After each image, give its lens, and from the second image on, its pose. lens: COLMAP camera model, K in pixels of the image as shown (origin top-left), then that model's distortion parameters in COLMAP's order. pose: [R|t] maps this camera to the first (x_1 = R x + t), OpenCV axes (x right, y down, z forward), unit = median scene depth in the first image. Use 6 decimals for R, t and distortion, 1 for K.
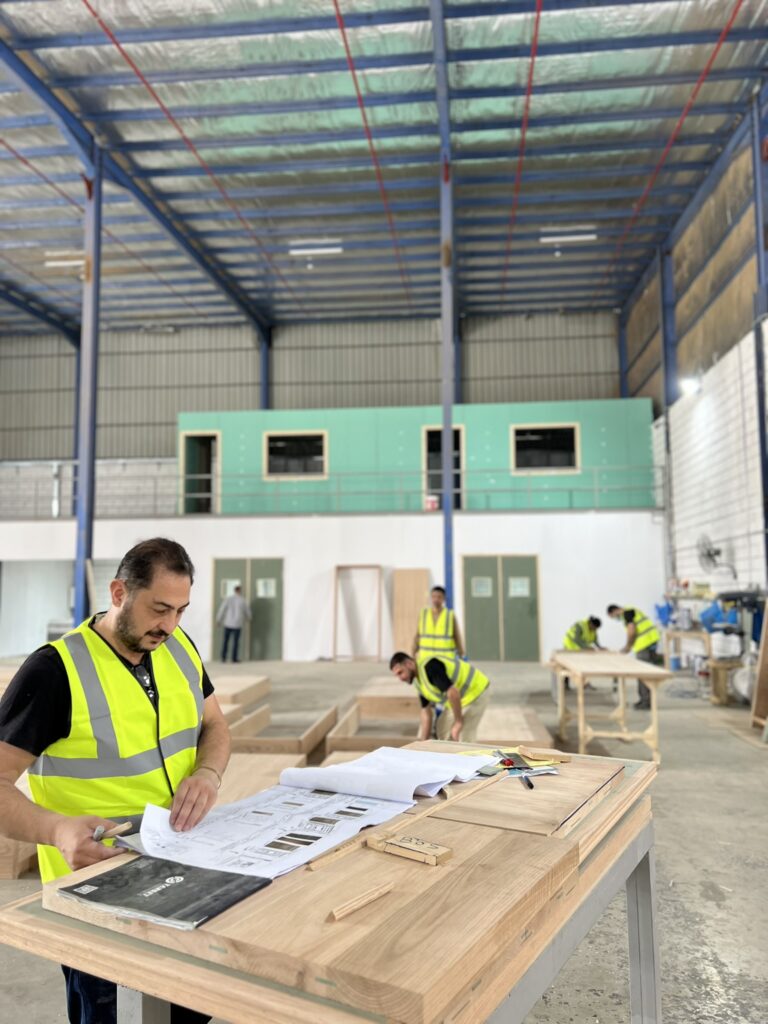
lens RADIAL K [[790.8, 0, 384.0], [0, 790.8, 512.0], [0, 0, 1]] dist [0.006593, 0.003878]
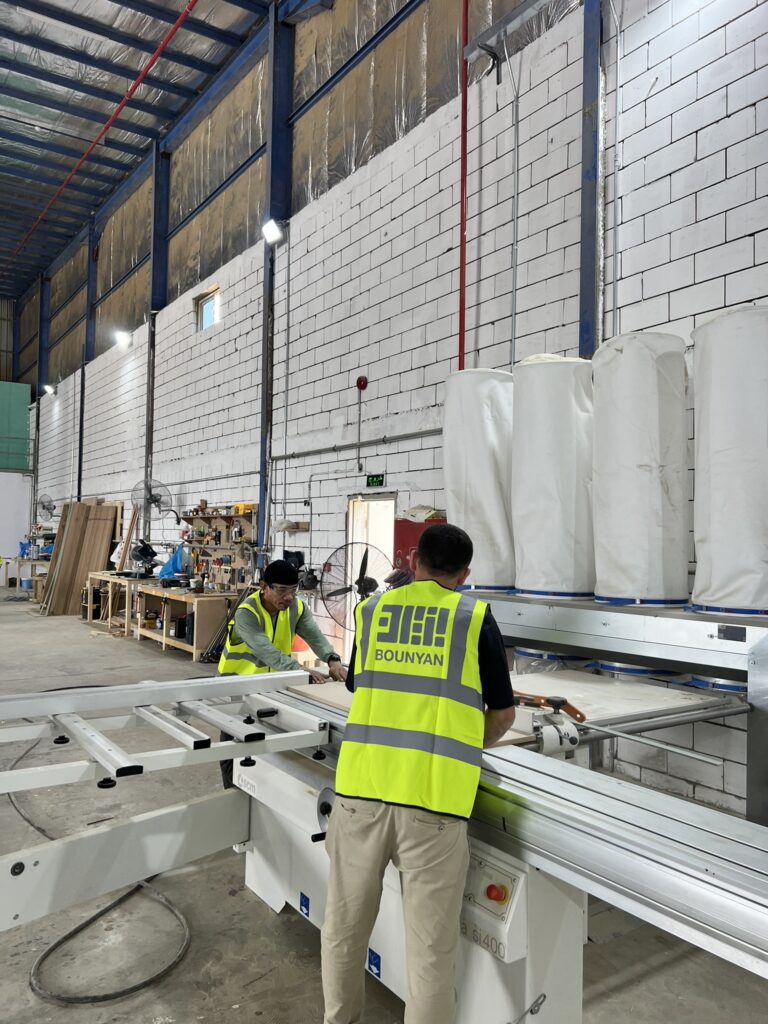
lens RADIAL K [[790.8, 0, 384.0], [0, 790.8, 512.0], [0, 0, 1]] dist [0.006593, 0.003878]
pose [[0.768102, 0.037248, 0.639243, -0.040051], [-0.083616, 0.995593, 0.042459, -0.038638], [-0.634845, -0.086064, 0.767832, -0.379004]]
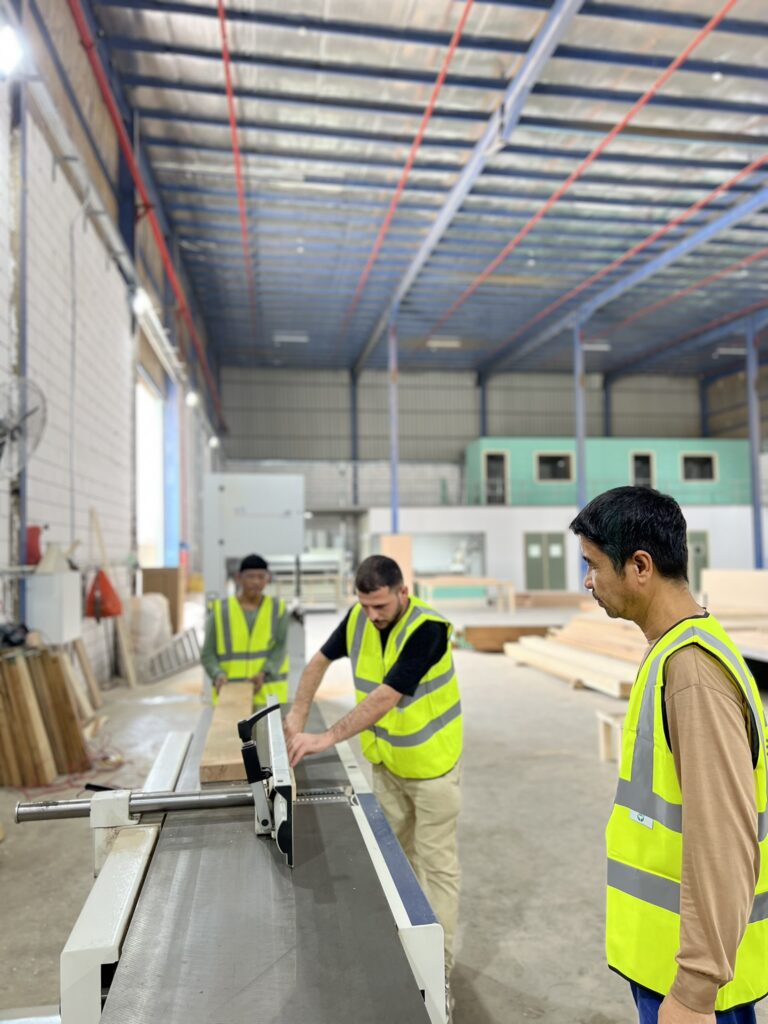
lens RADIAL K [[763.5, 0, 384.0], [0, 763.5, 512.0], [0, 0, 1]] dist [0.000702, -0.000081]
pose [[0.962707, 0.002851, 0.270533, -0.884285], [-0.014238, 0.999093, 0.040140, -0.041174], [-0.270173, -0.042495, 0.961874, -0.387726]]
